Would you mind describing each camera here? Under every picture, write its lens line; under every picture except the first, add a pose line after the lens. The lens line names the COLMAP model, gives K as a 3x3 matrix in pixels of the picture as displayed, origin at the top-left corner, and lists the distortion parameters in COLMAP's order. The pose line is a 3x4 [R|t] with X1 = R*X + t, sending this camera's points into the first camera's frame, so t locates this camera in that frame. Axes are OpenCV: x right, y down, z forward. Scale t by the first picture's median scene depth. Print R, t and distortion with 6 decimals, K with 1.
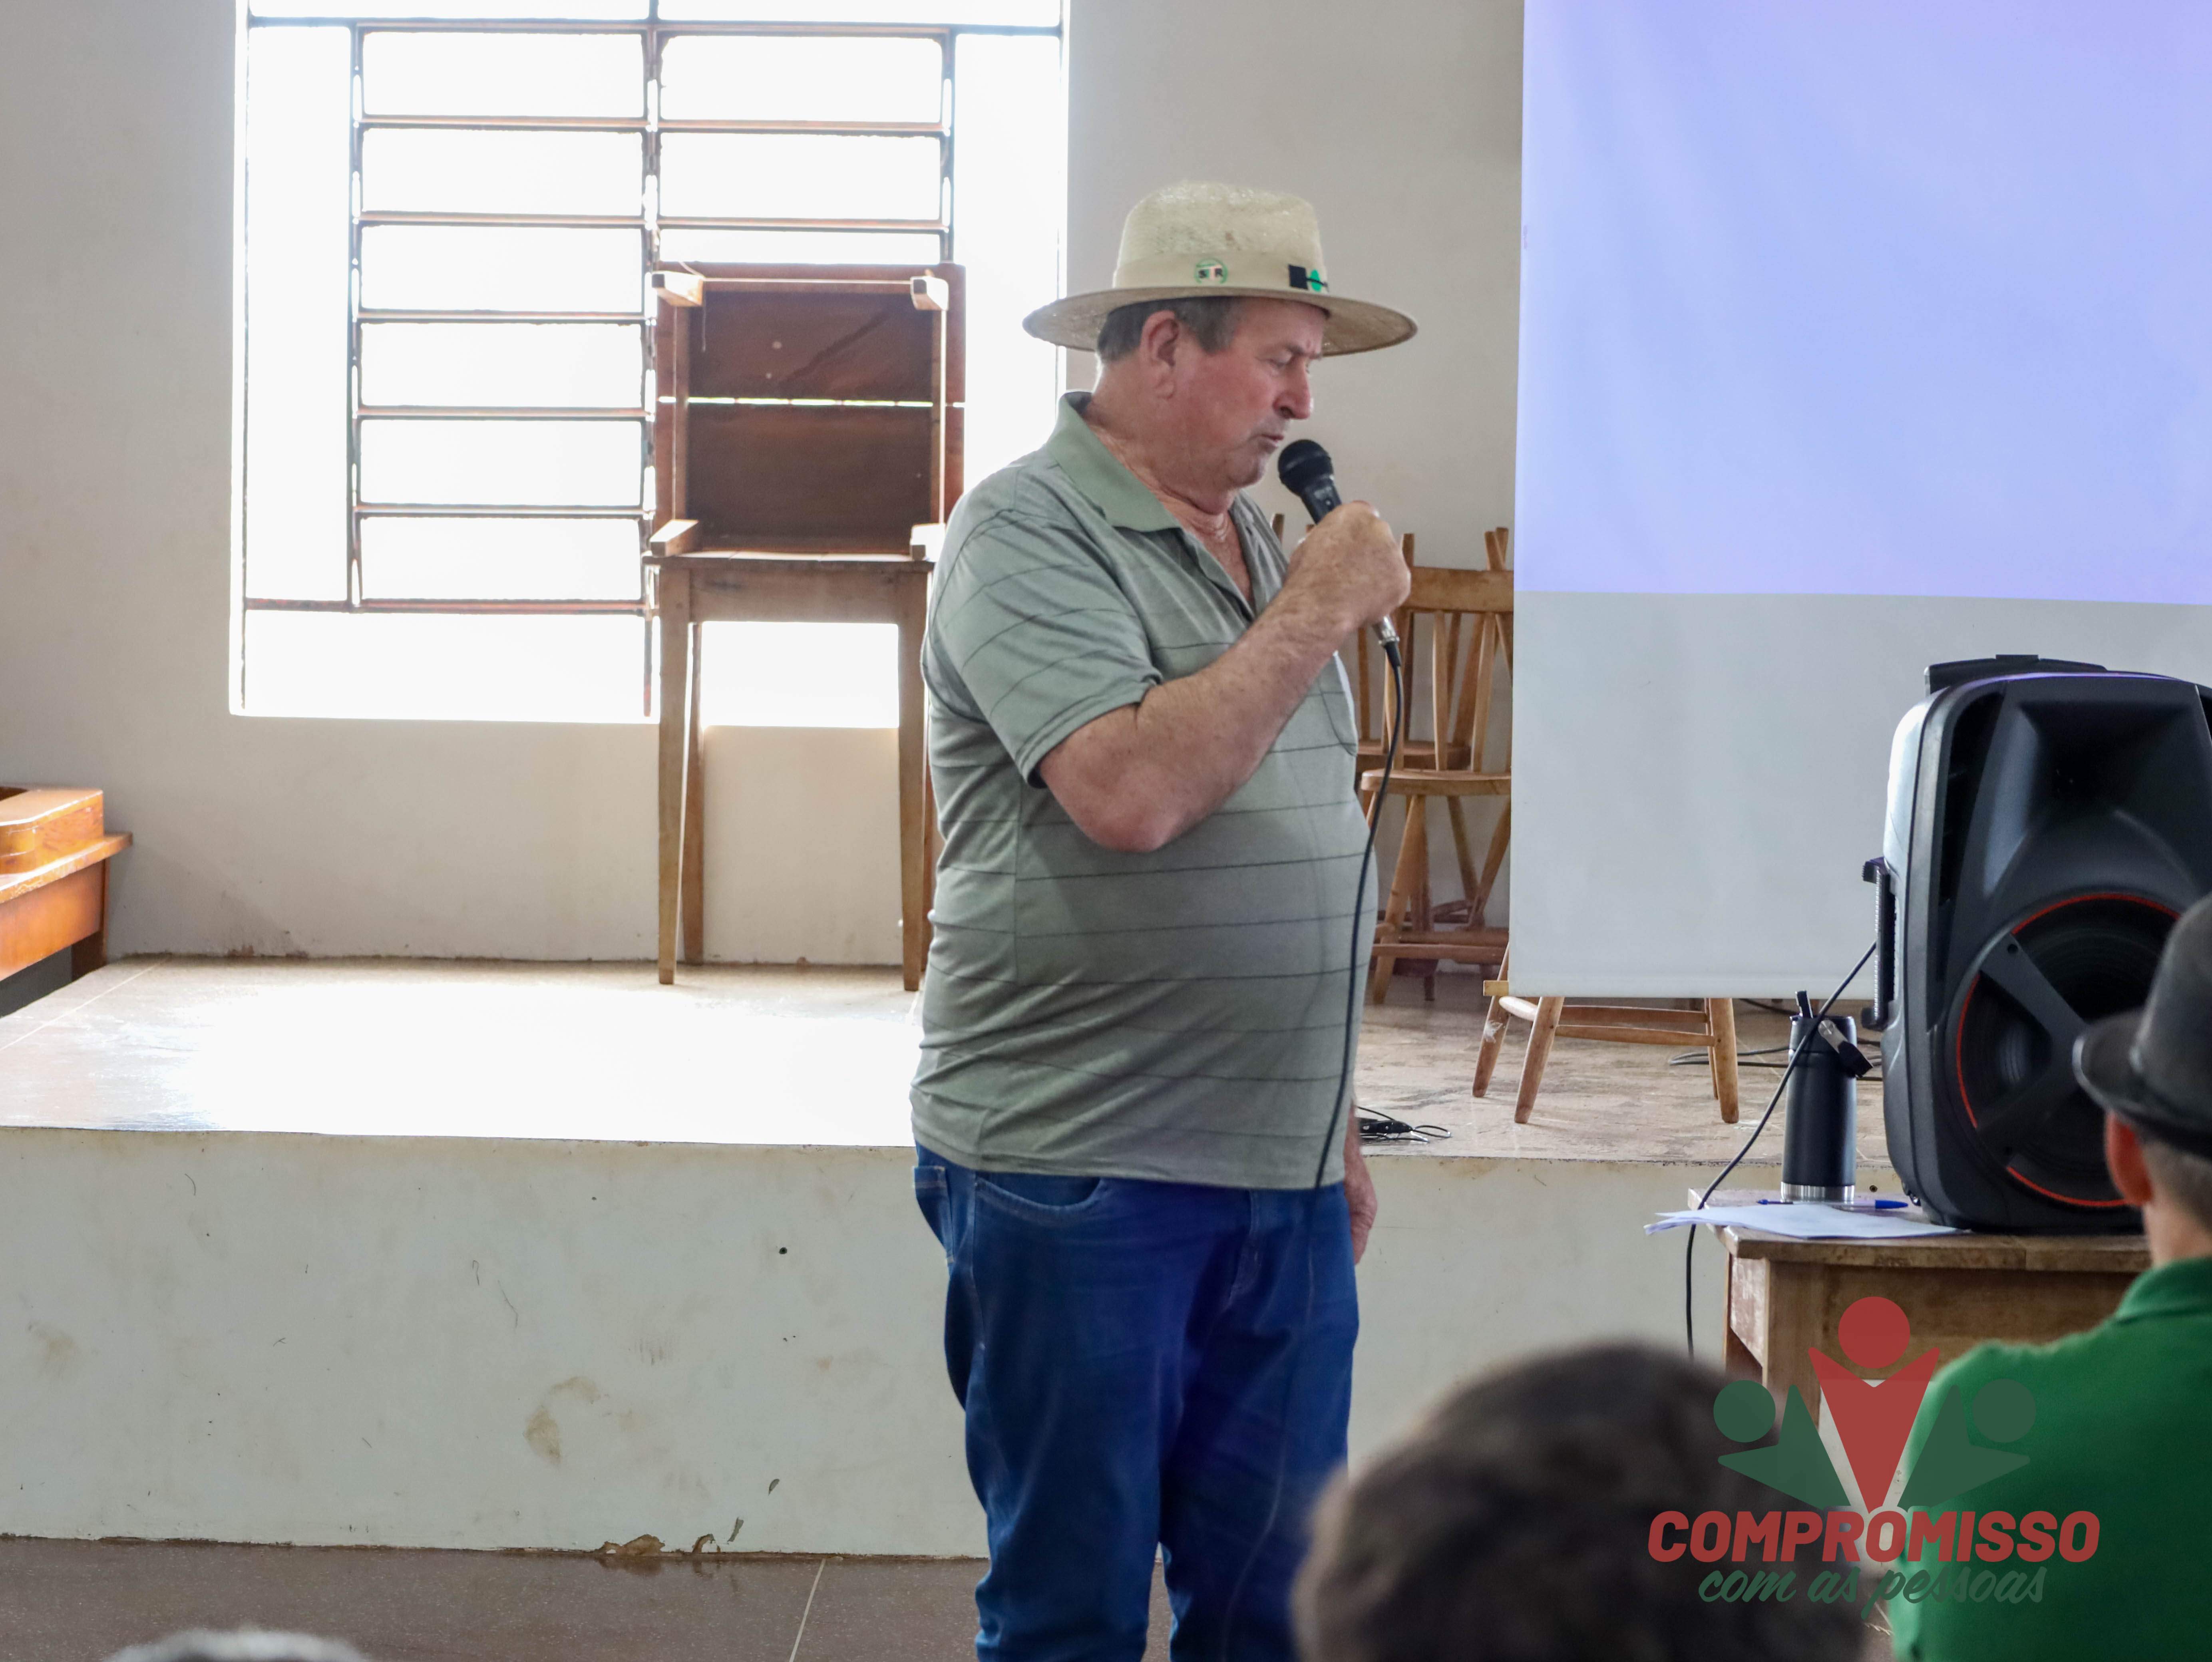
lens RADIAL K [[6532.5, 0, 1111.4], [0, 6532.5, 828.4], [0, 0, 1]] dist [-0.008258, 0.000000]
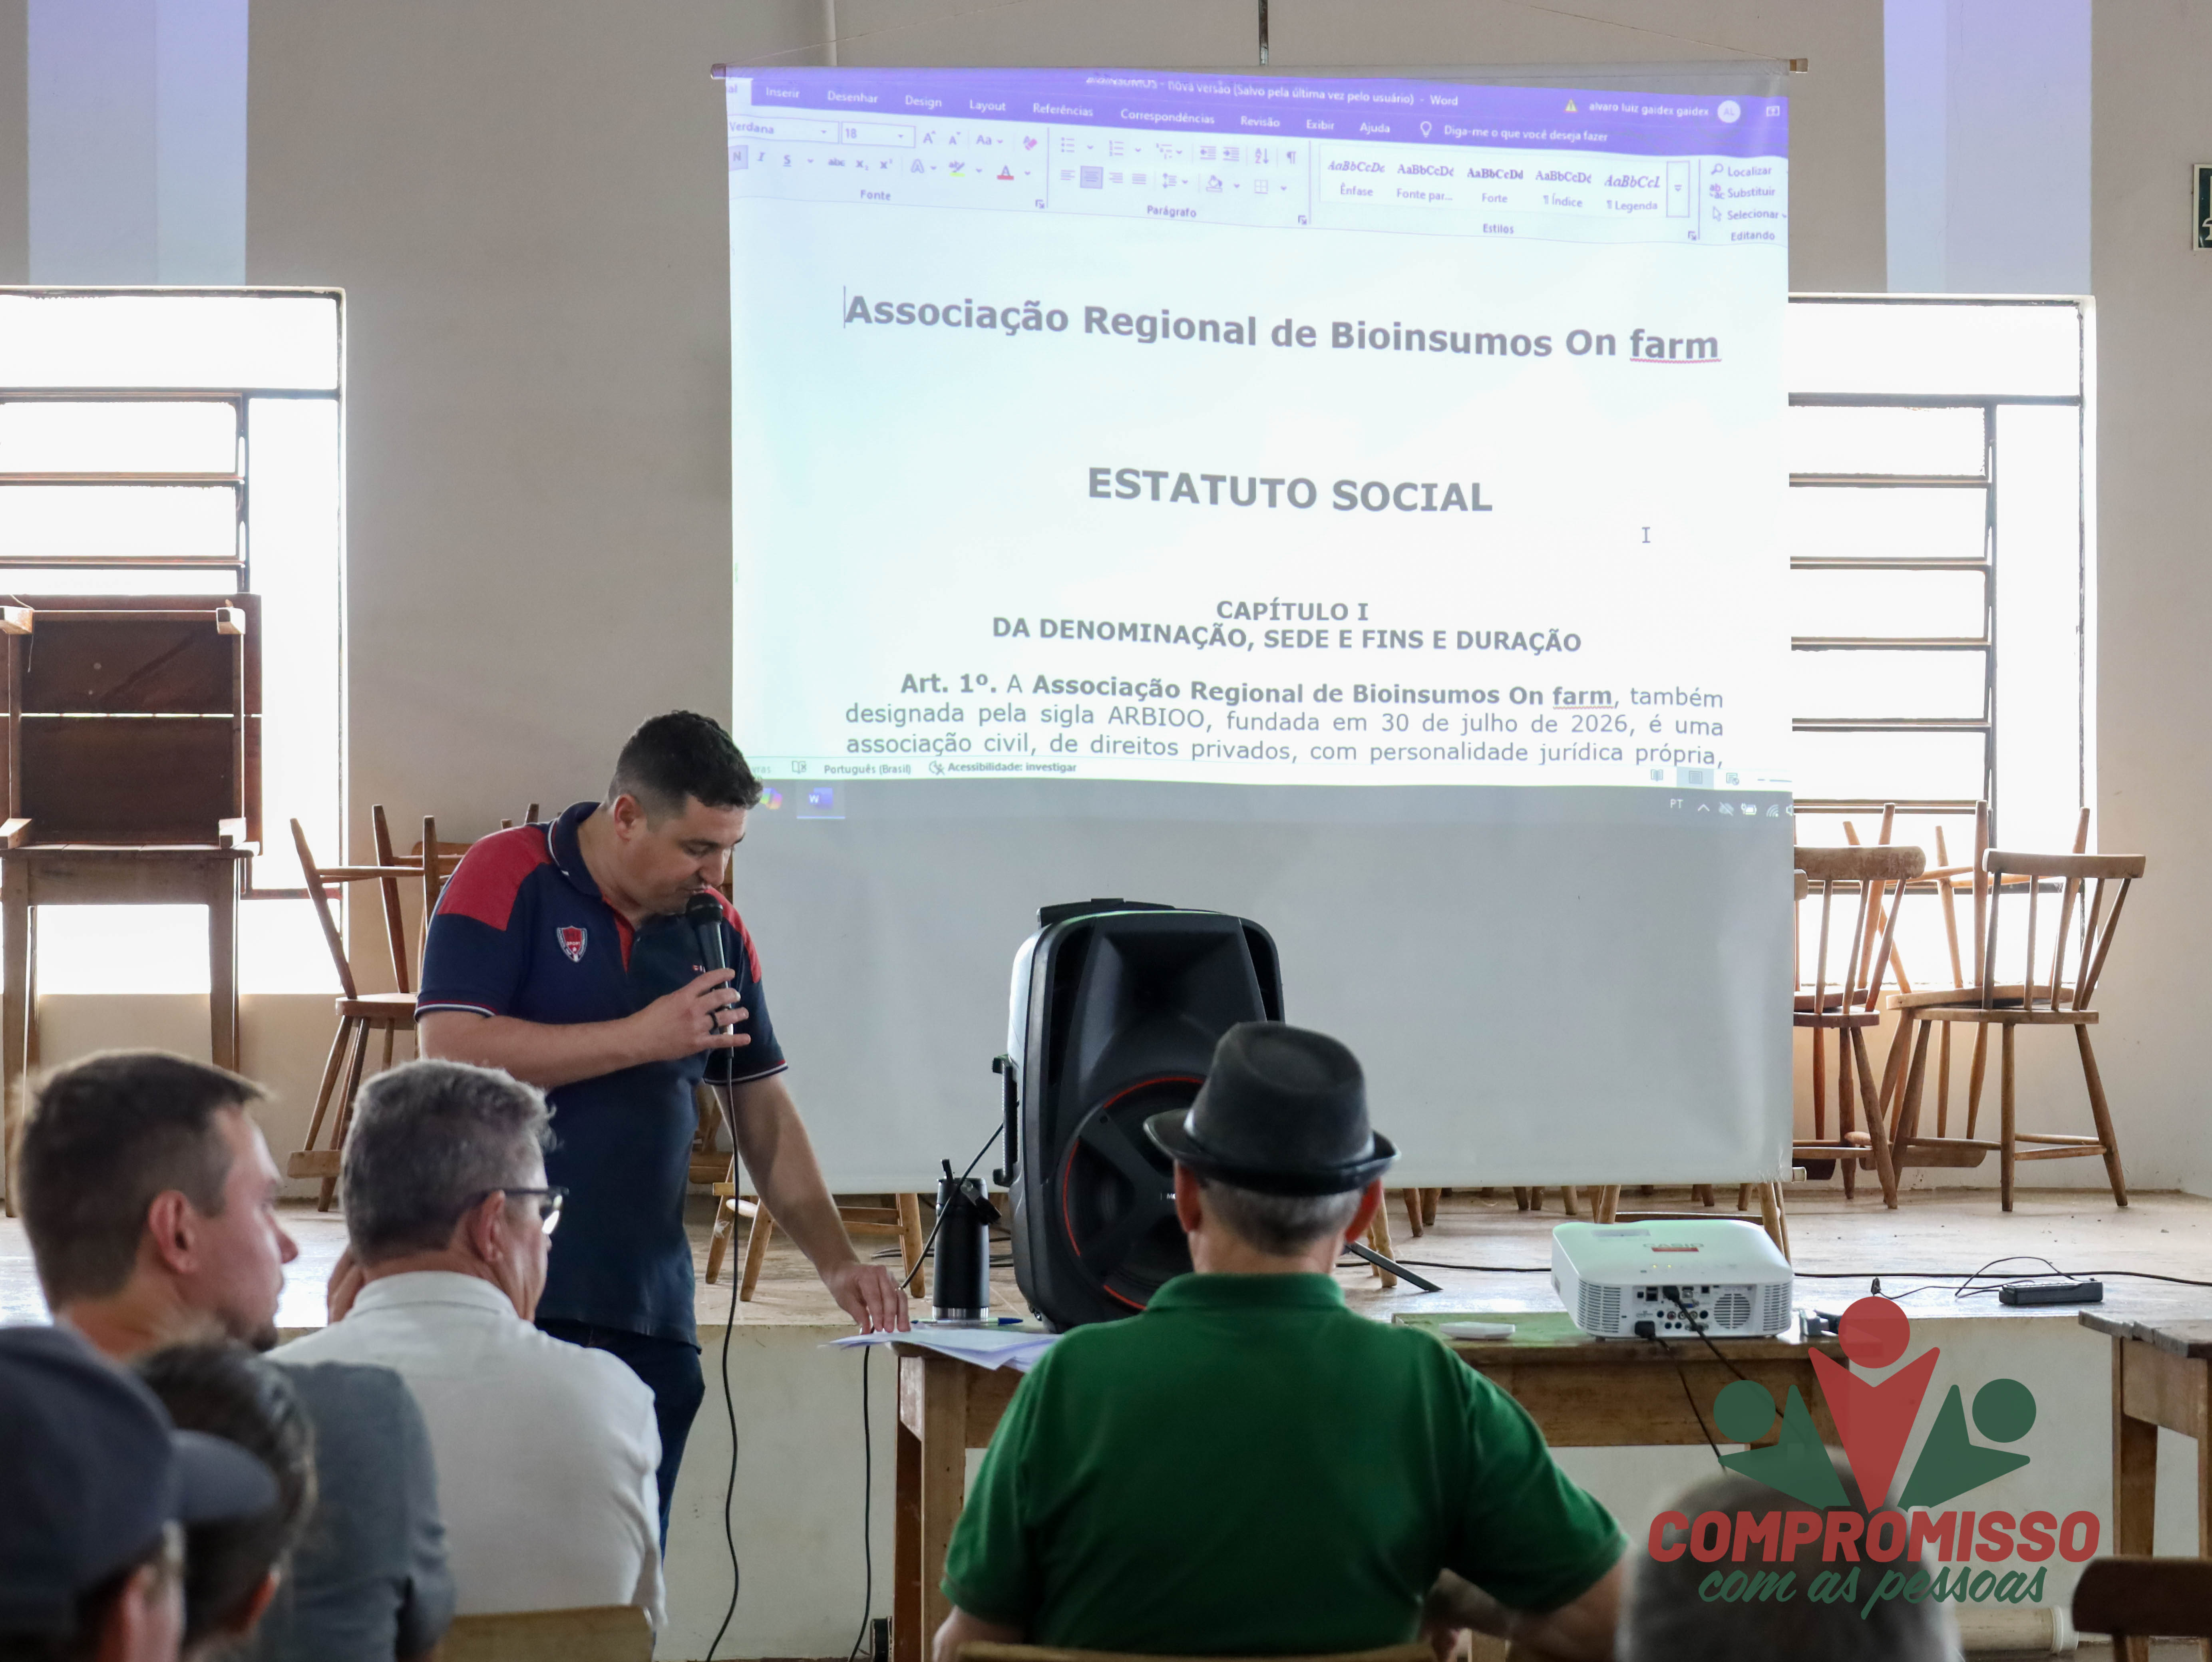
lens RADIAL K [[6532.5, 0, 1102.2], [0, 6532.5, 831.6], [0, 0, 1]] dist [-0.008258, 0.000000]
pose [[0.993385, -0.017026, 0.113560, -0.006366], [0.022060, 0.998822, -0.043227, 0.009811], [-0.112690, 0.045446, 0.992590, -0.177405]]
